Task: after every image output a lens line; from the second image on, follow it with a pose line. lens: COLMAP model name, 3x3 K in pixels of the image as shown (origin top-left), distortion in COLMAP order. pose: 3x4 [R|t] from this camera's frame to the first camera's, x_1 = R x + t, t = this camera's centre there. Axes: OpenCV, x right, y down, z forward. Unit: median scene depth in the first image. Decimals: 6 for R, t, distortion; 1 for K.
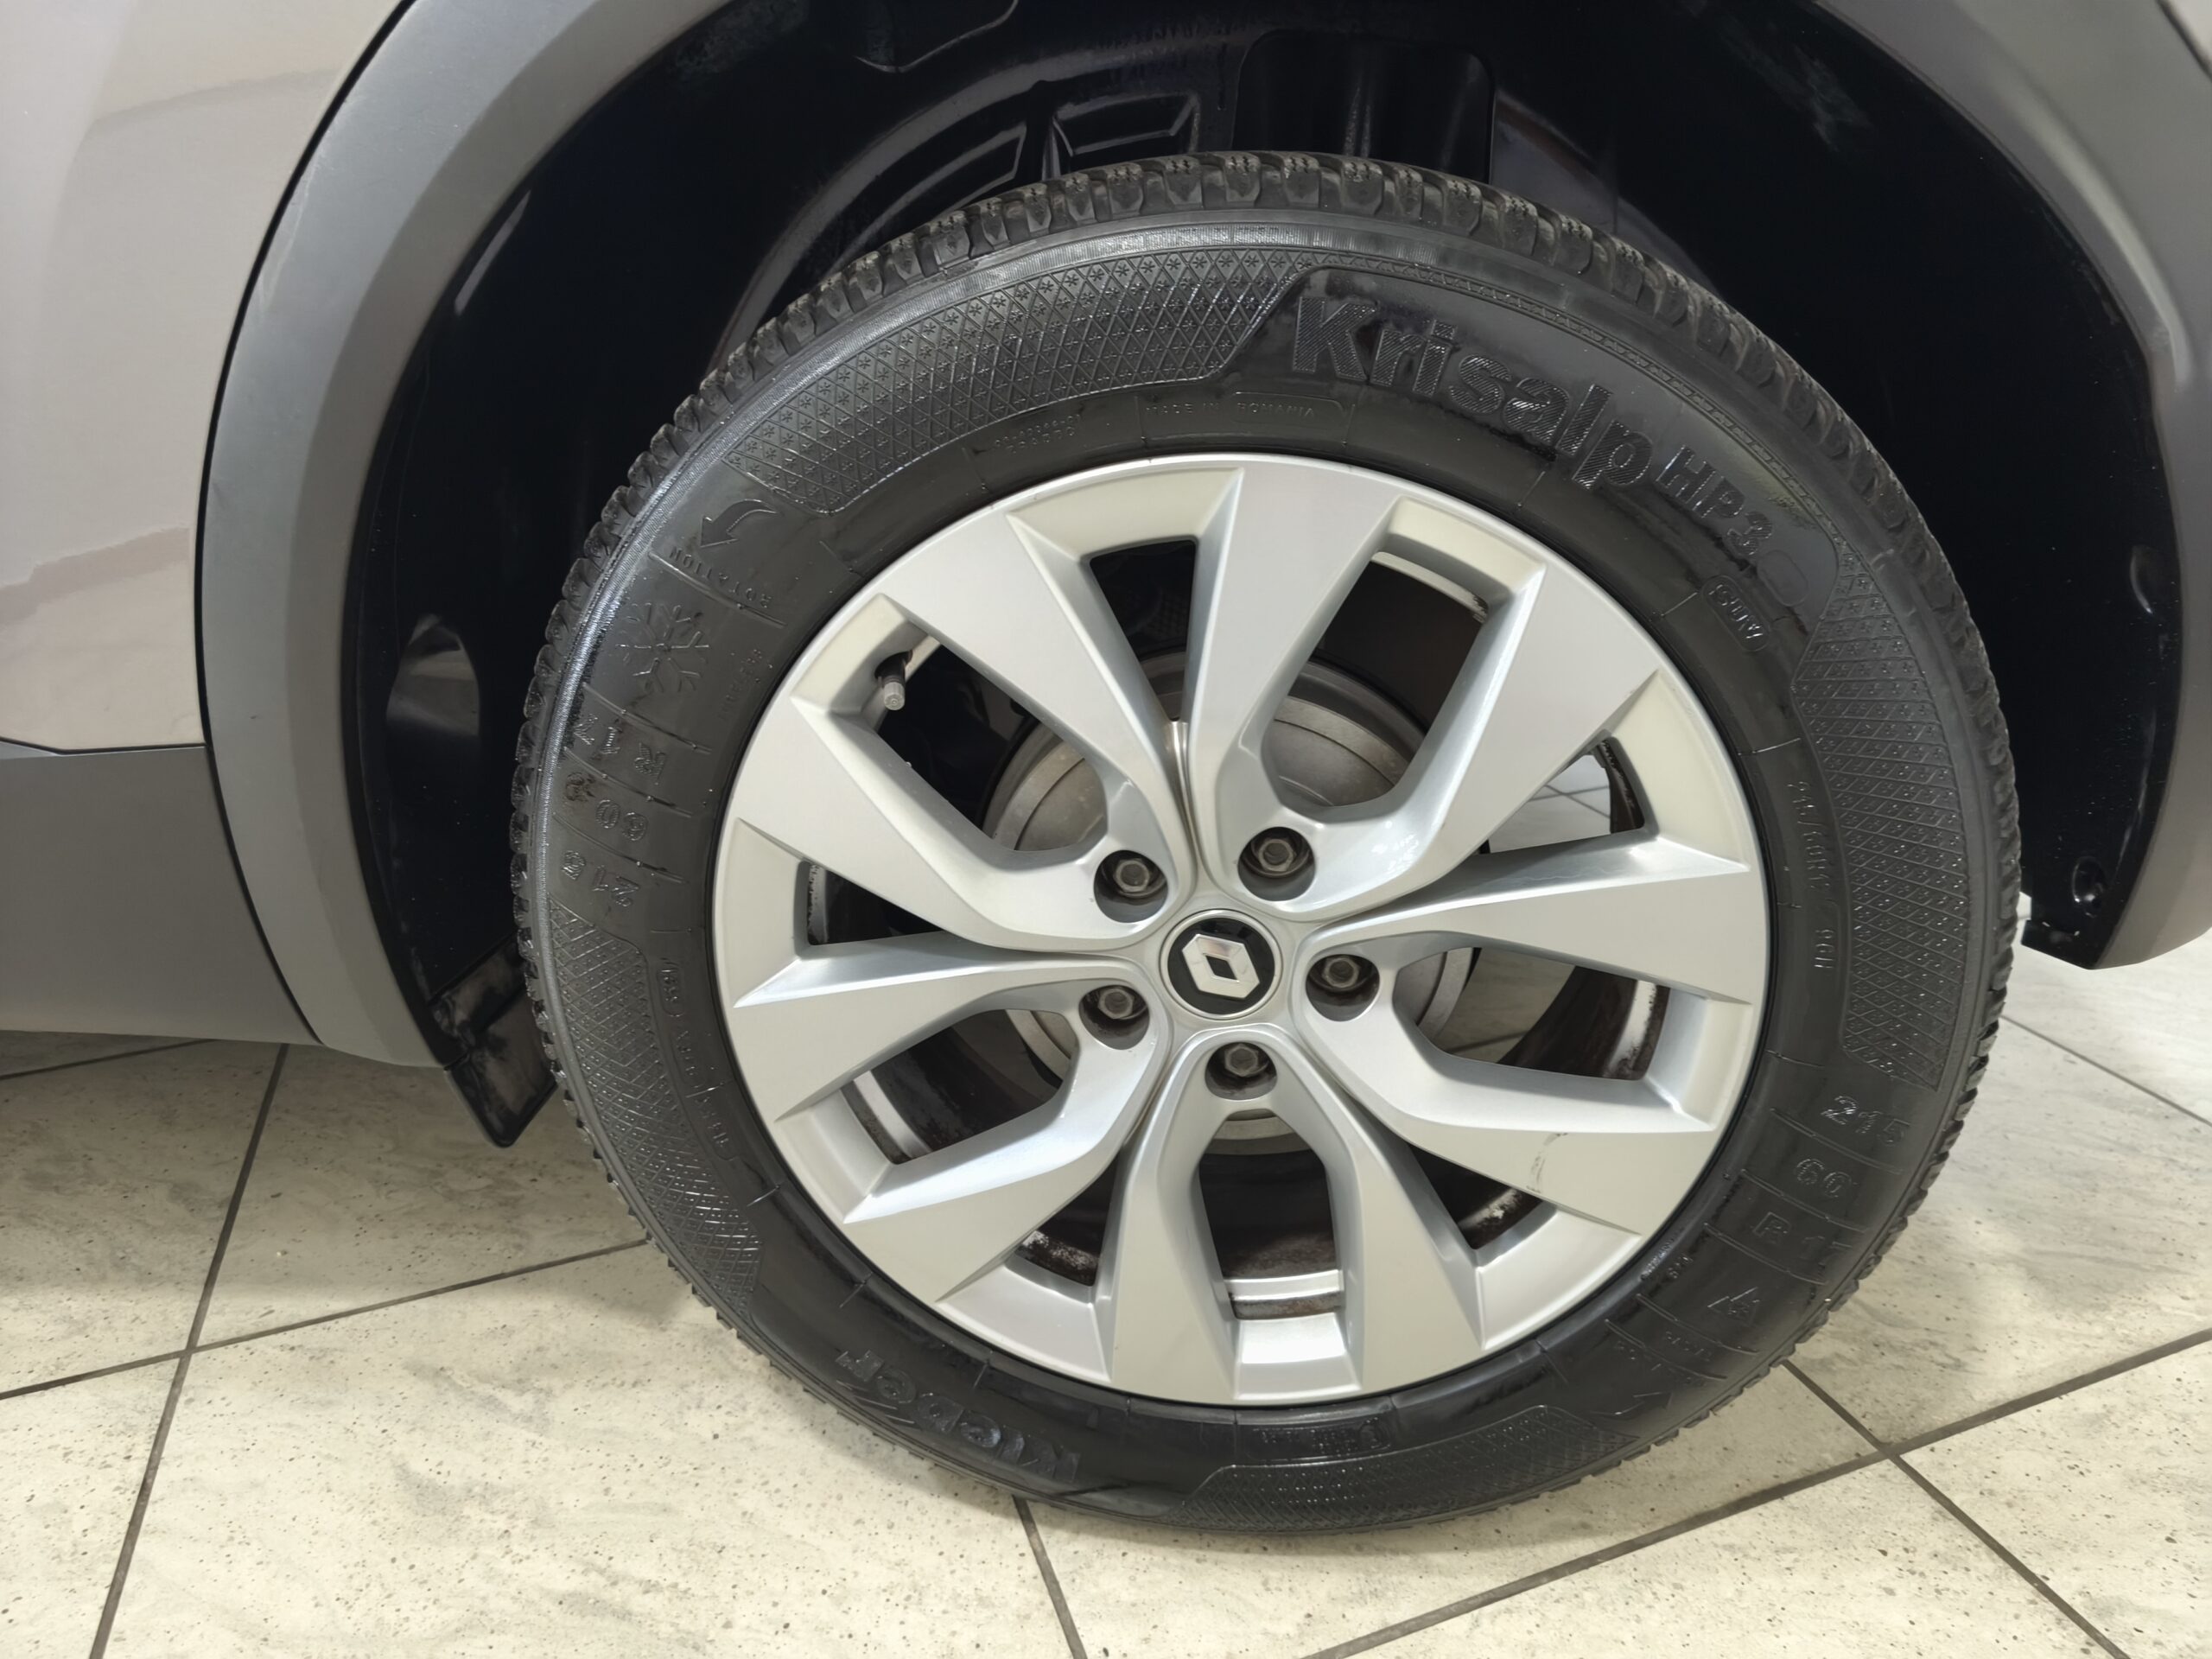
lens RADIAL K [[1492.8, 0, 1090.2], [0, 1492.8, 833.5], [0, 0, 1]] dist [0.096278, -0.075149]
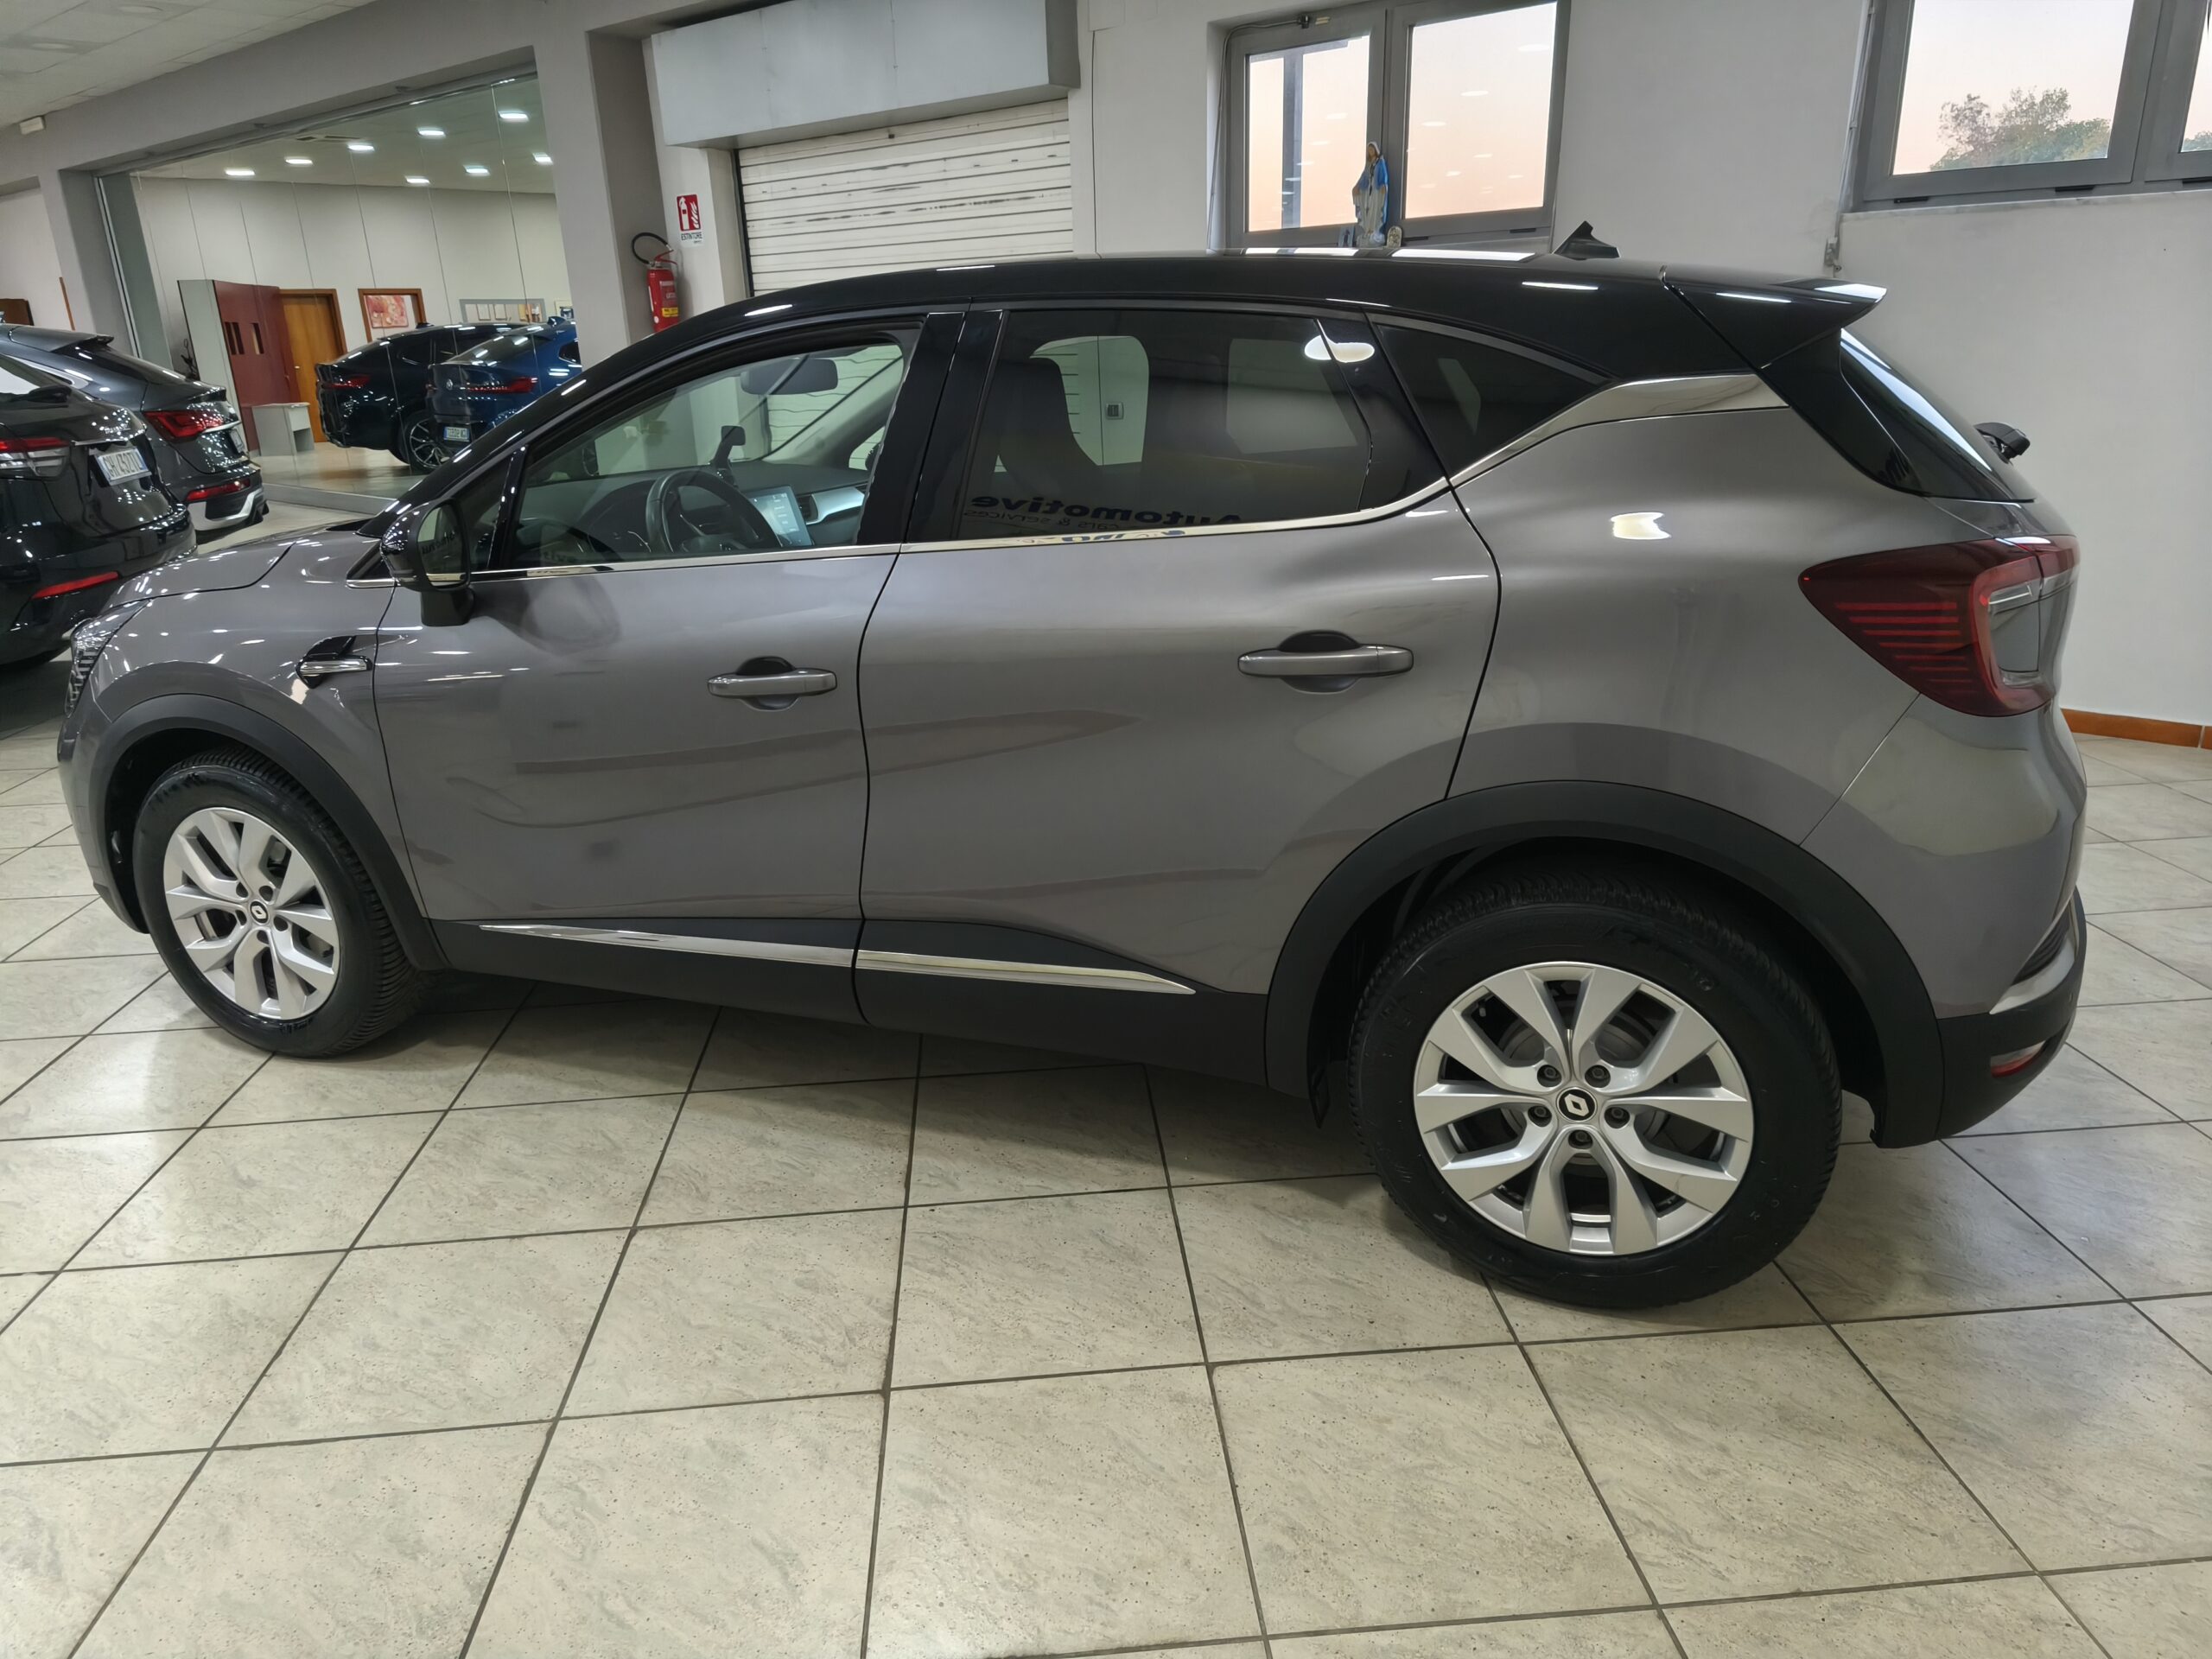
lens RADIAL K [[1492.8, 0, 1090.2], [0, 1492.8, 833.5], [0, 0, 1]] dist [0.096278, -0.075149]
pose [[0.965581, 0.096369, -0.241593, -0.182926], [-0.107959, 0.993533, -0.035174, -0.249000], [0.236641, 0.060045, 0.969740, -2.287434]]
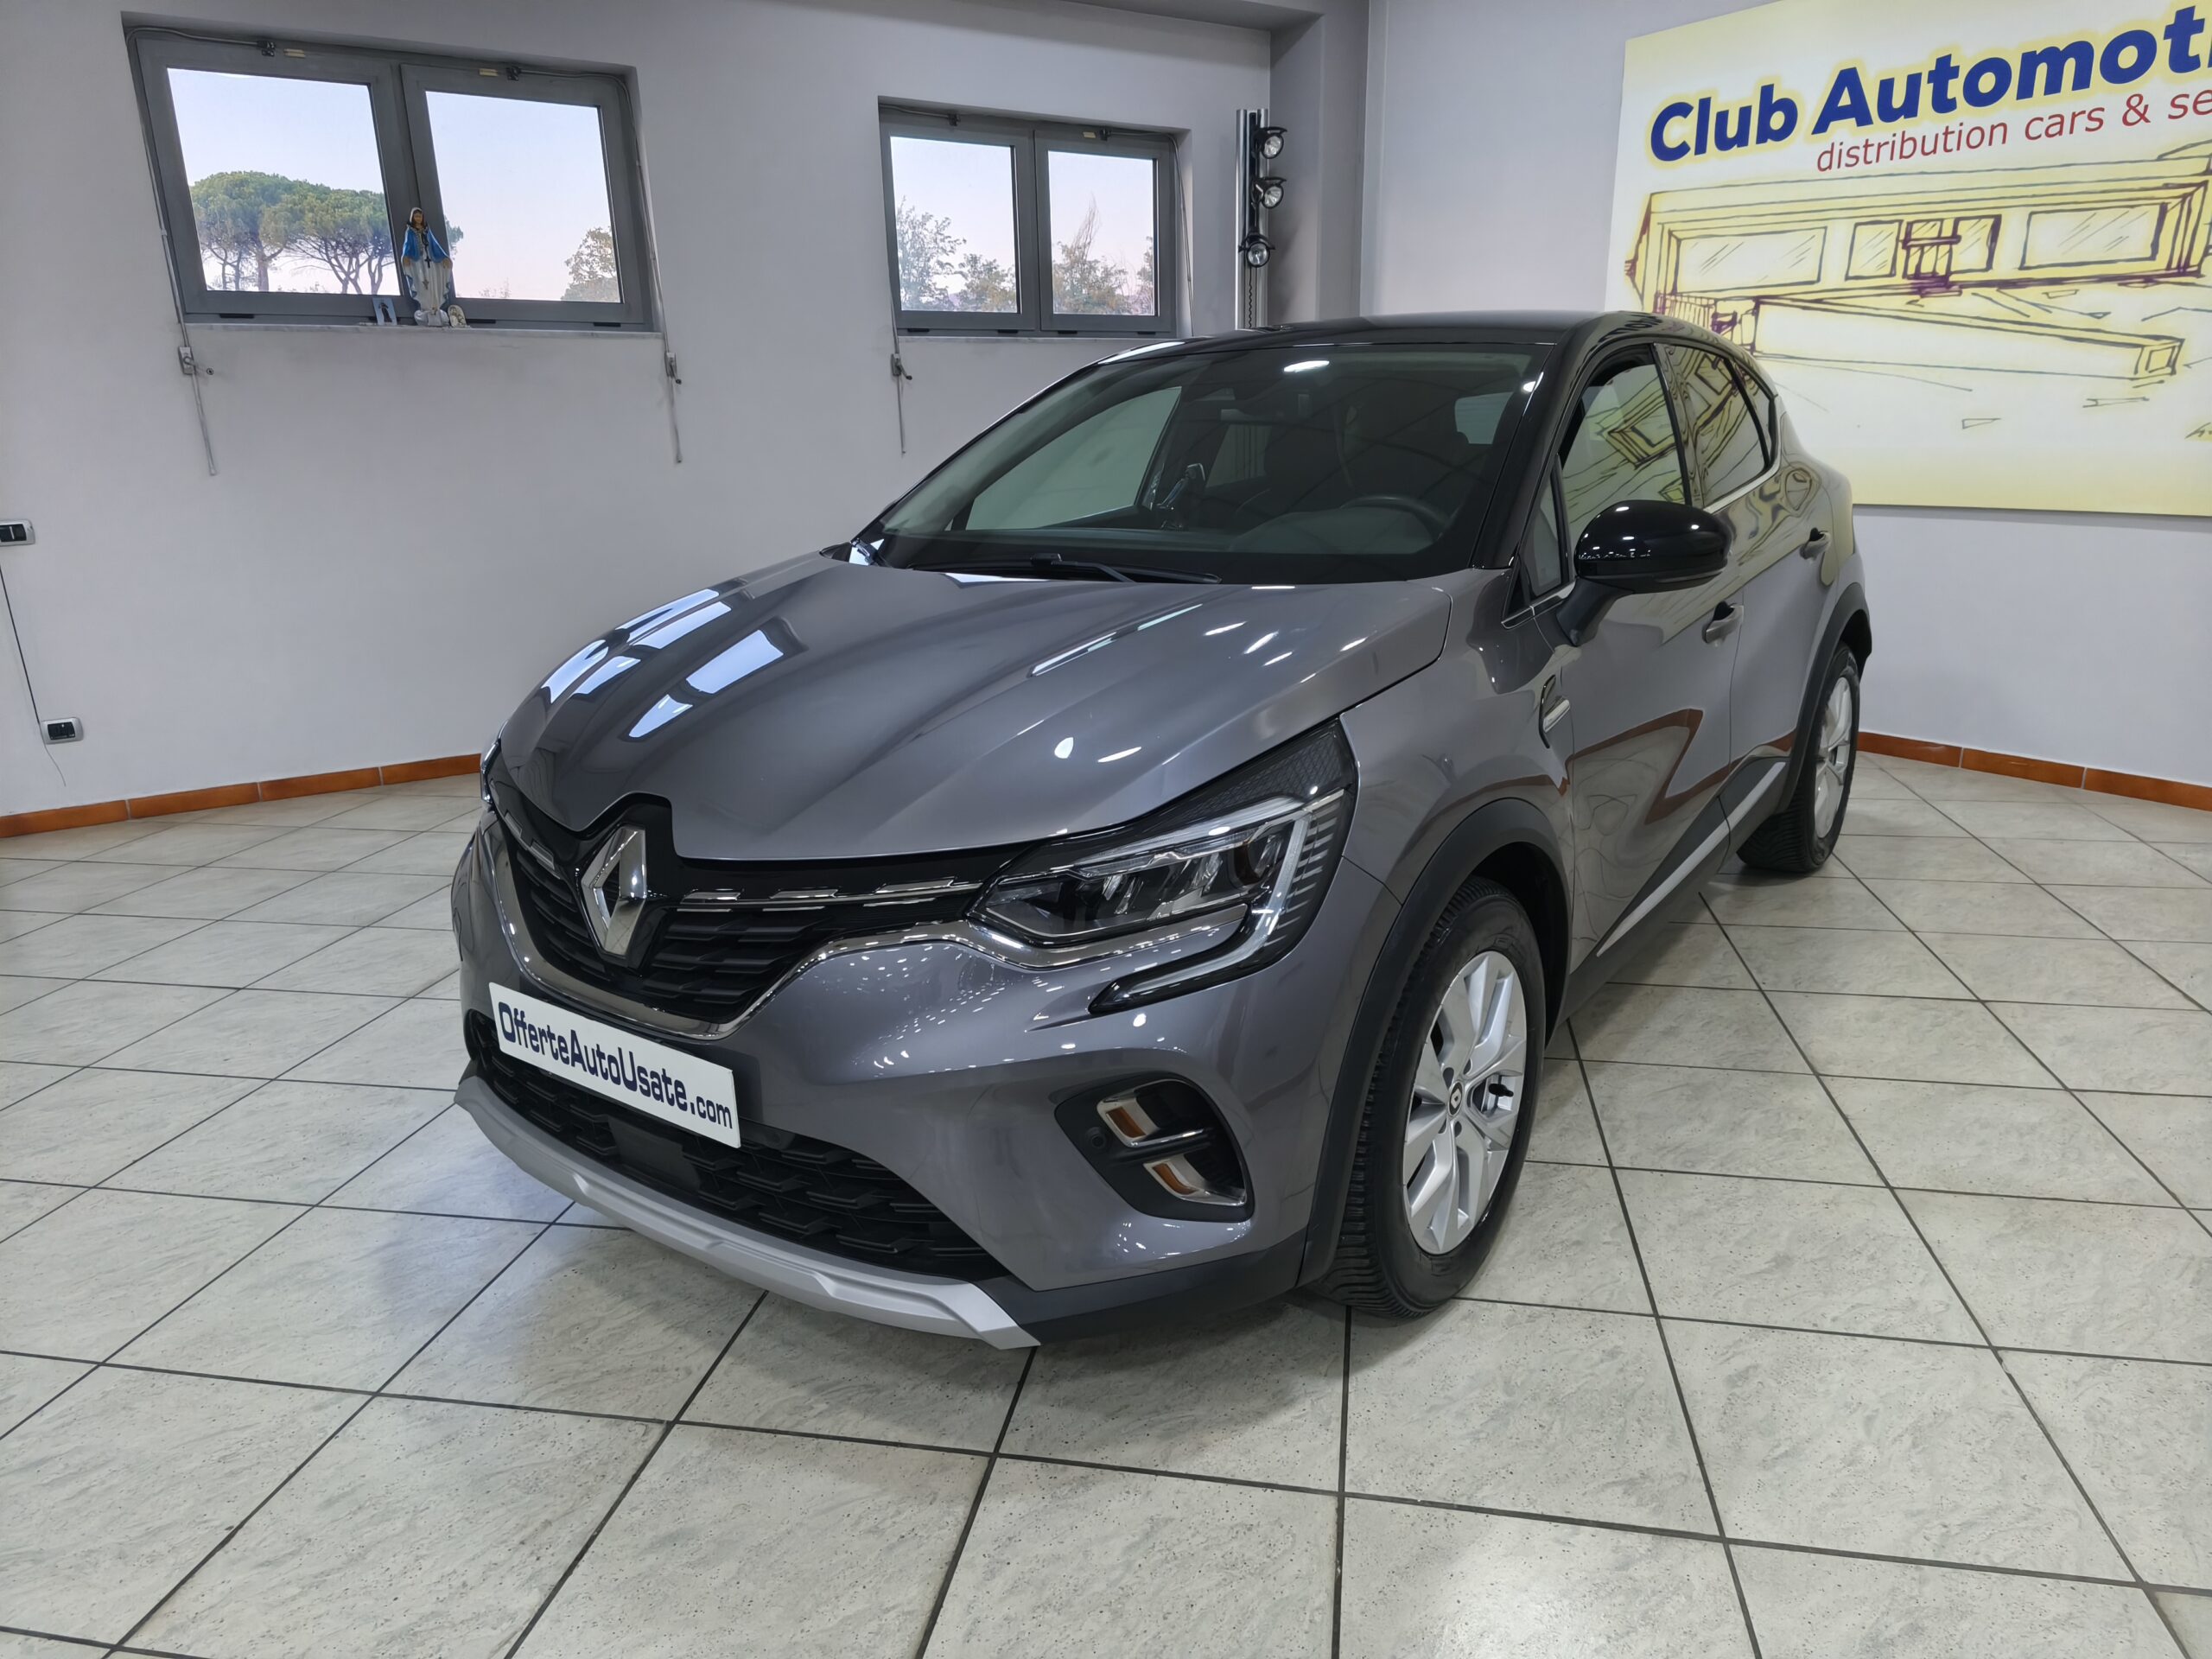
lens RADIAL K [[1492.8, 0, 1090.2], [0, 1492.8, 833.5], [0, 0, 1]] dist [0.096278, -0.075149]
pose [[0.476343, -0.209204, 0.854009, -6.559323], [0.325751, 0.944154, 0.049592, -0.900641], [-0.816691, 0.254572, 0.517889, 0.191856]]
